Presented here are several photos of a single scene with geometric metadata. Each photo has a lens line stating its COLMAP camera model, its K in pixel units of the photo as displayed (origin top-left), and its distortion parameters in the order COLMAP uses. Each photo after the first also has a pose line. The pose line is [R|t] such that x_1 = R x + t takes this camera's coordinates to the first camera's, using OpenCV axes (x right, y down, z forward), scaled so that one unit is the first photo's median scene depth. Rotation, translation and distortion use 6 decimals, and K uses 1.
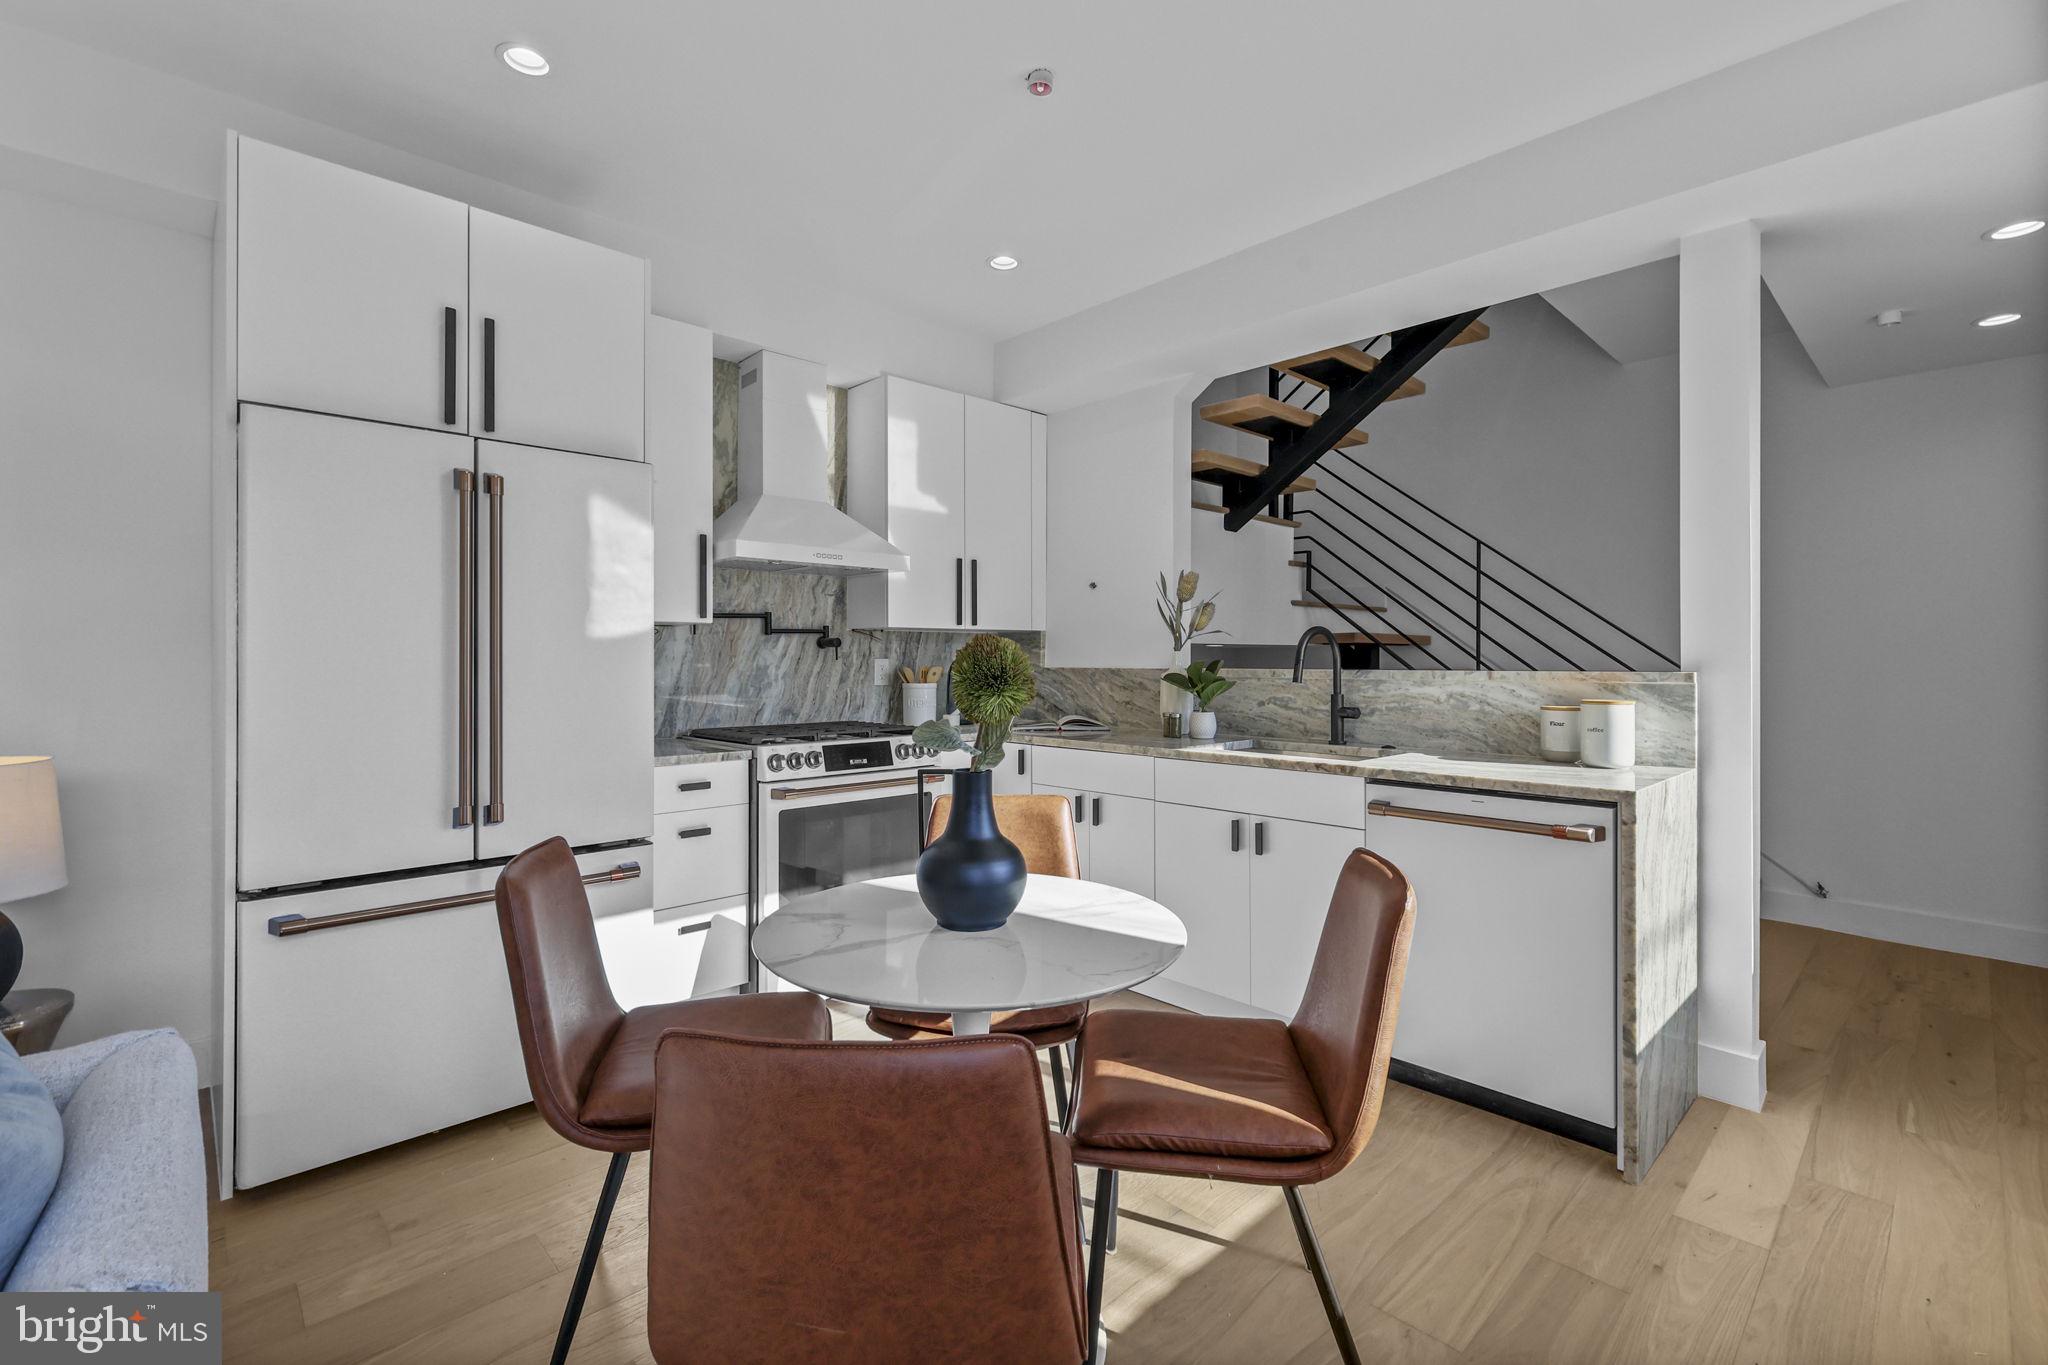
lens RADIAL K [[905.9, 0, 1018.4], [0, 905.9, 663.9], [0, 0, 1]] dist [0.009152, -0.000018]
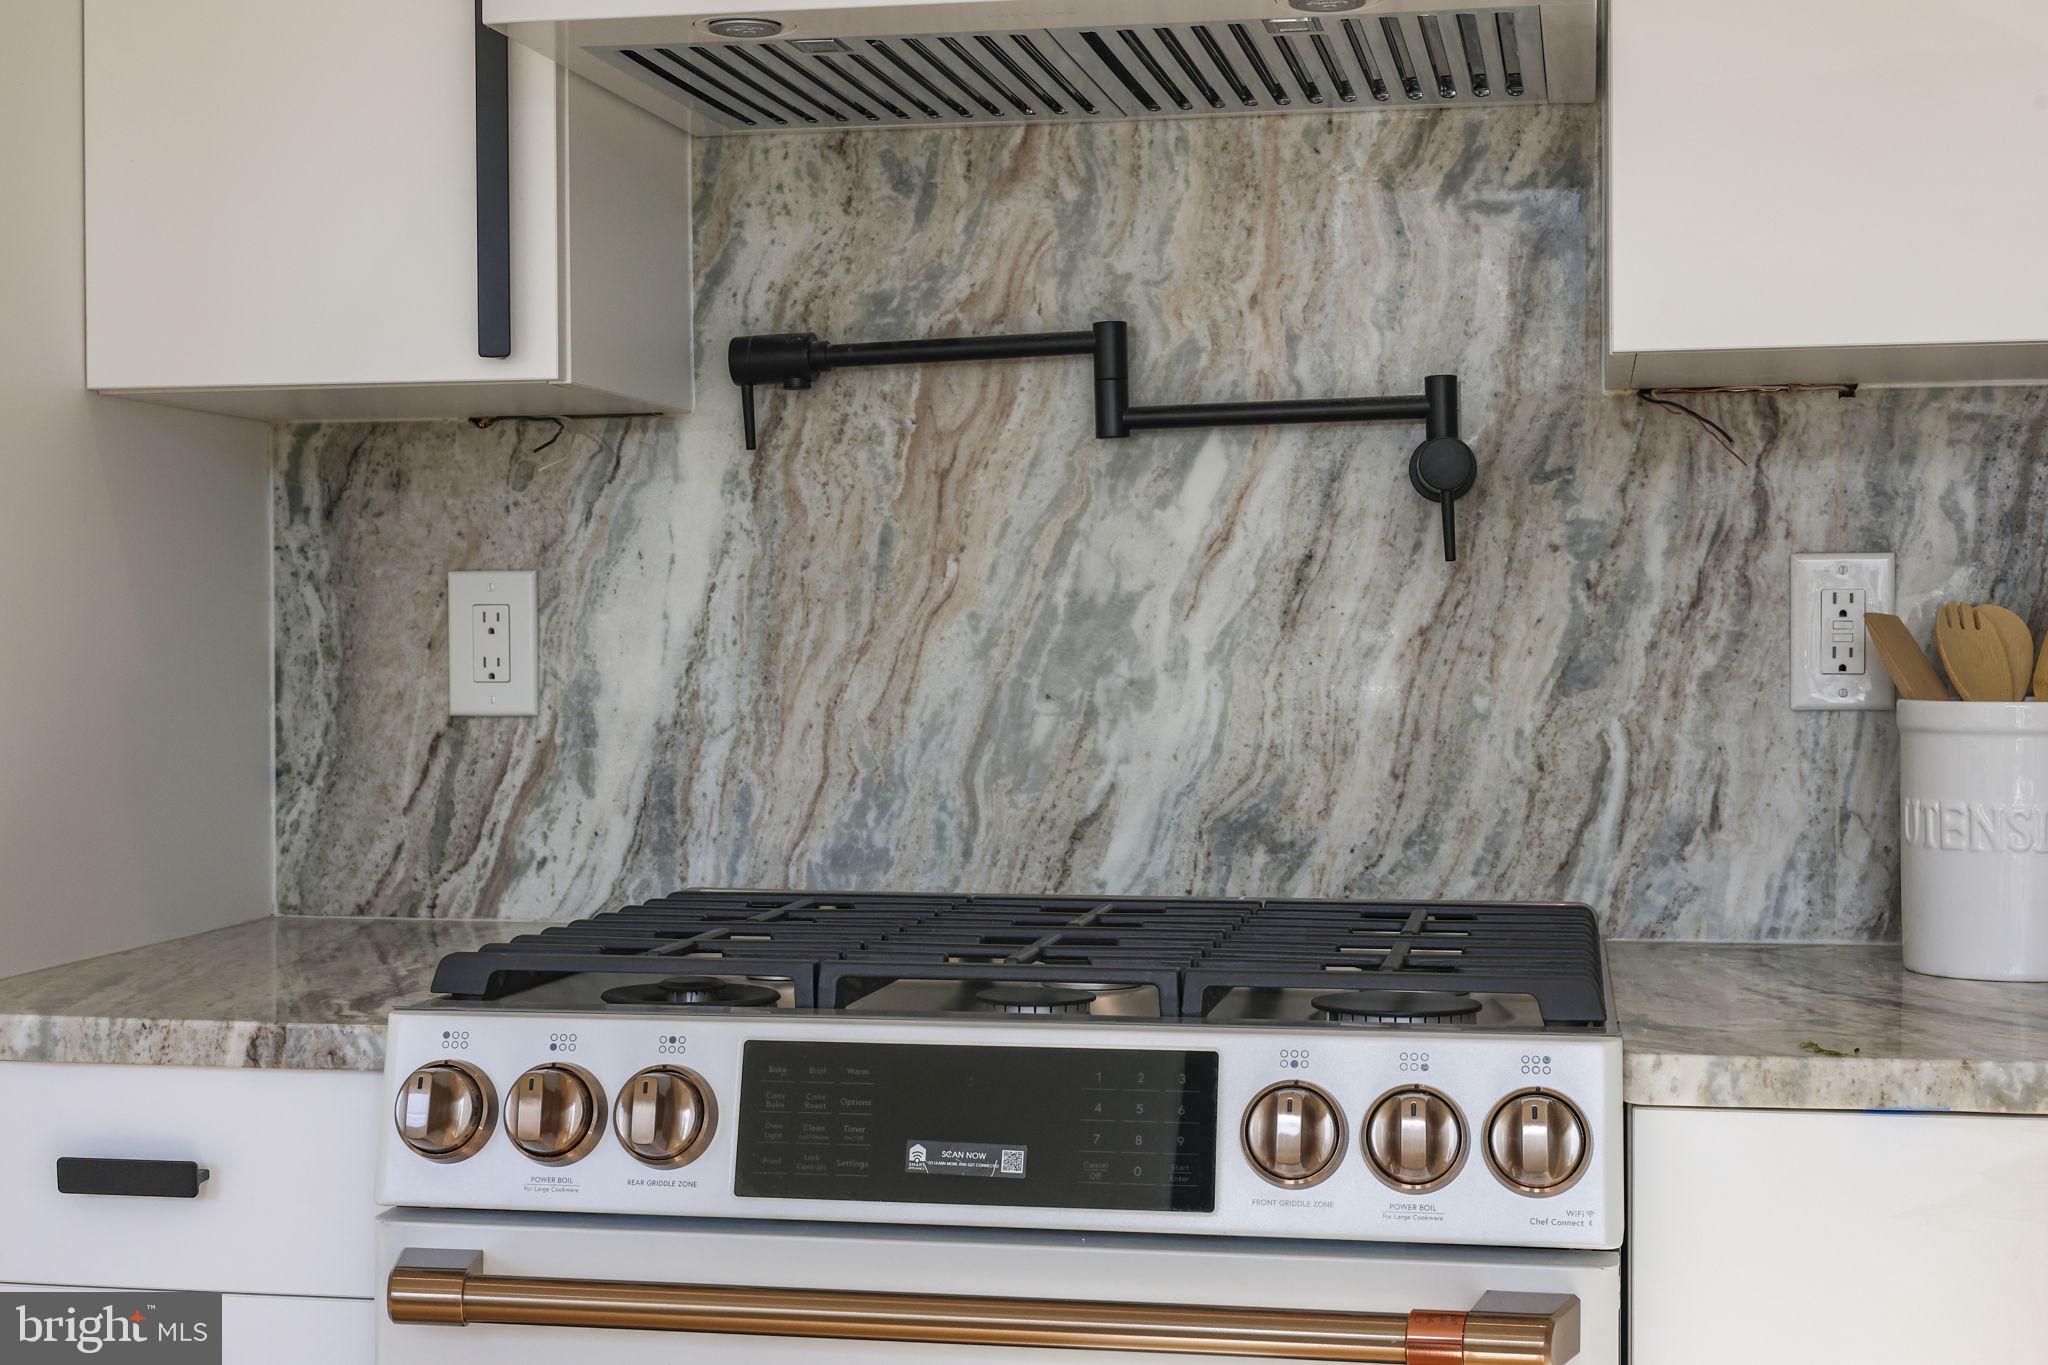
lens RADIAL K [[2915.5, 0, 1024.0], [0, 2915.5, 682.5], [0, 0, 1]] dist [0.021804, 0.011496]
pose [[0.585865, 0.013726, -0.810293, 0.231385], [-0.000451, 0.999862, 0.016611, 0.010769], [0.810409, -0.009366, 0.585790, 0.624917]]
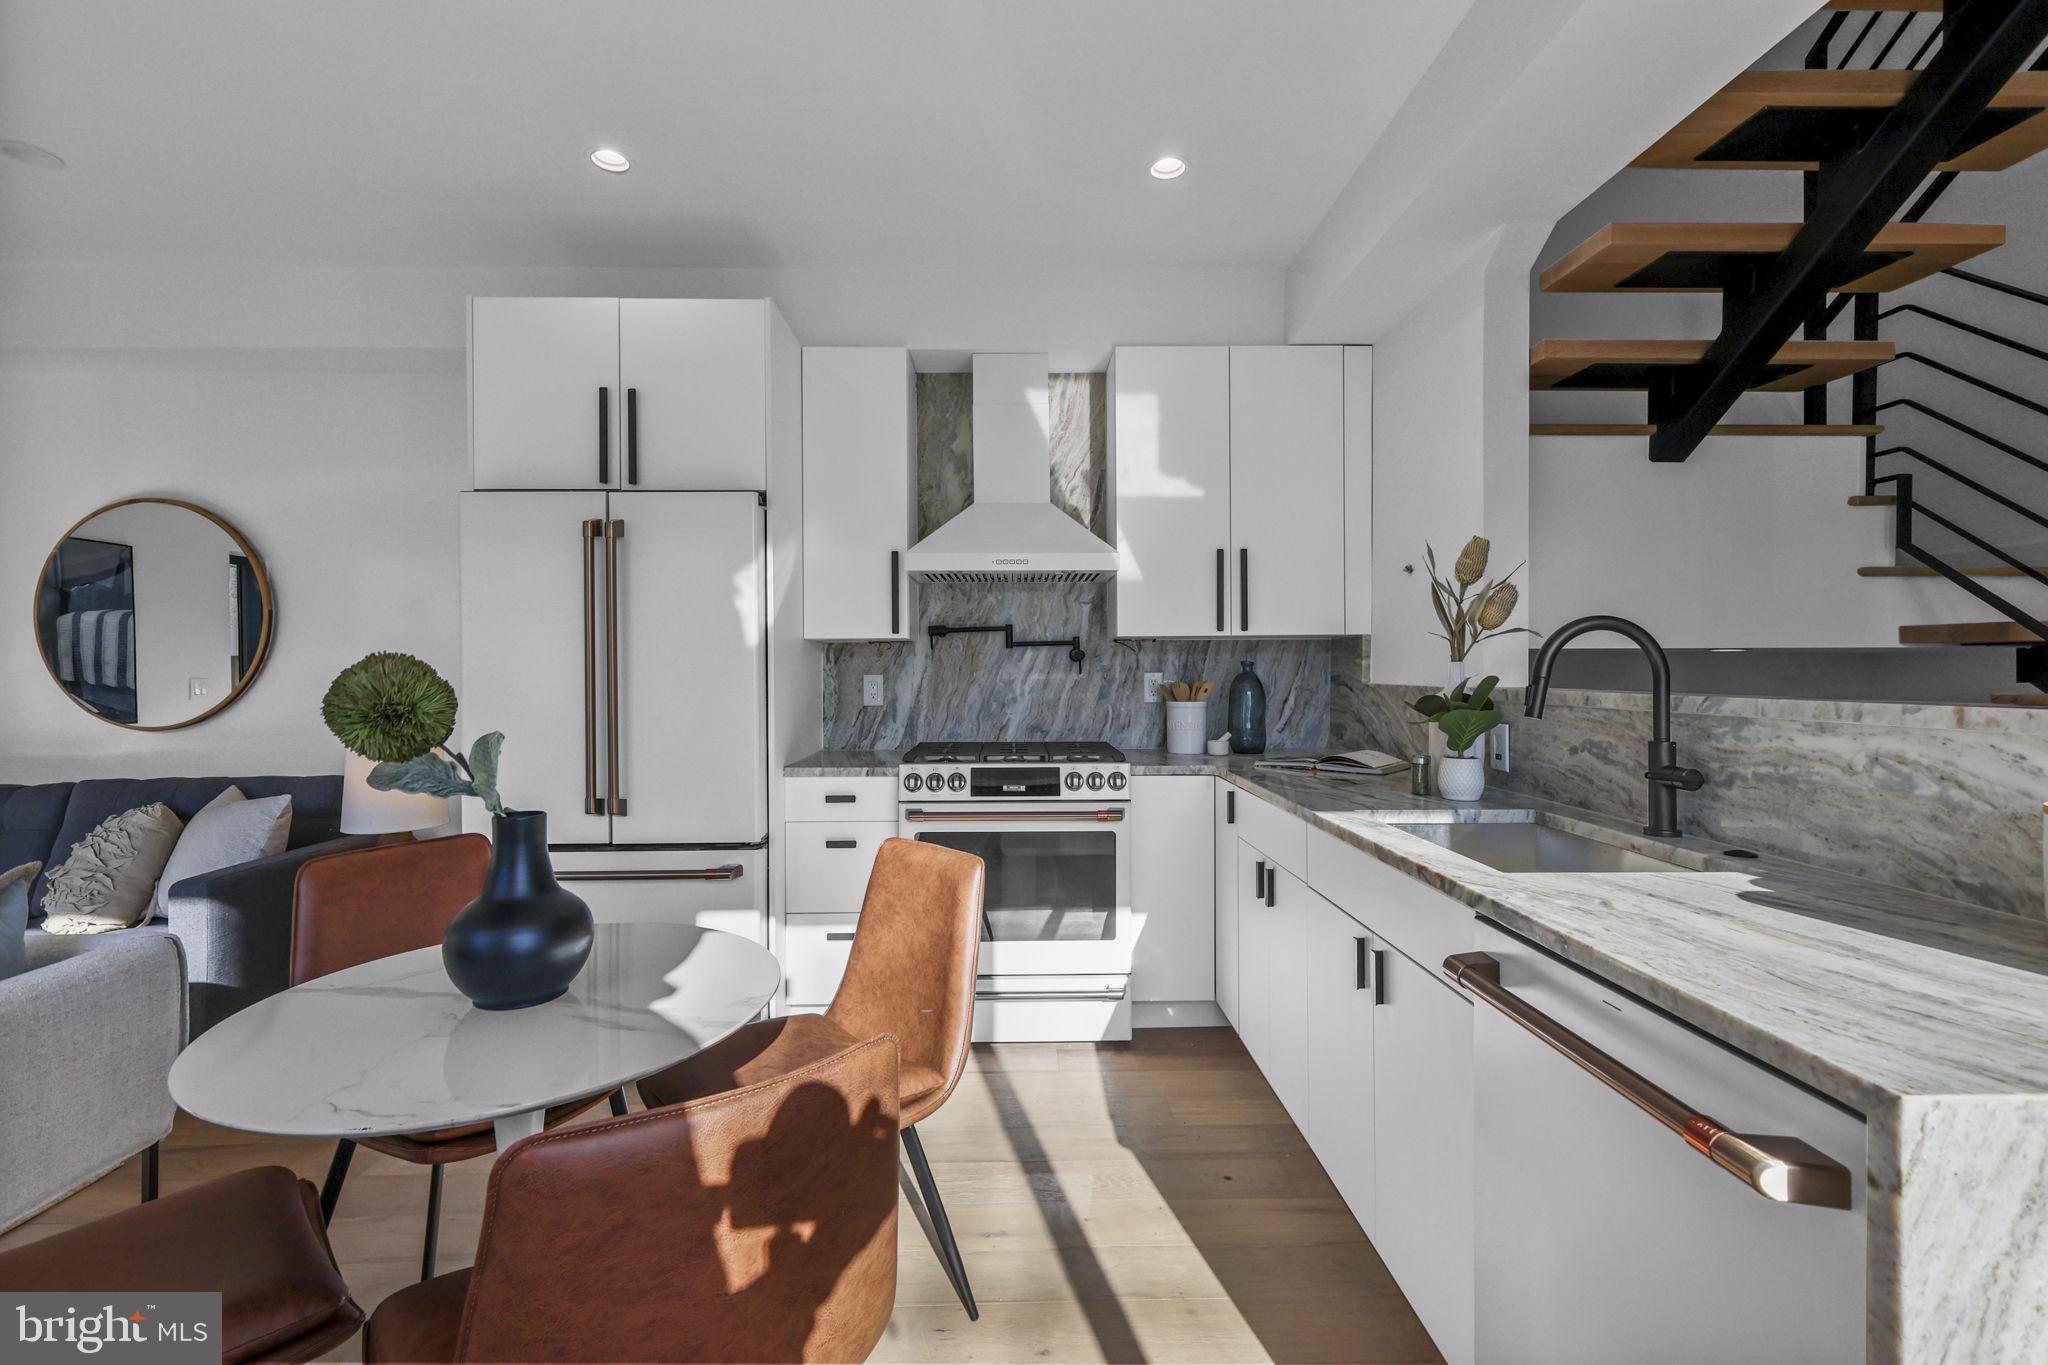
lens RADIAL K [[890.3, 0, 1024.0], [0, 890.3, 682.5], [0, 0, 1]] dist [0.000392, -0.000172]
pose [[0.738386, 0.008019, -0.674331, 0.380454], [0.000106, 0.999928, 0.012007, -0.007031], [0.674378, -0.008937, 0.738332, 0.318338]]
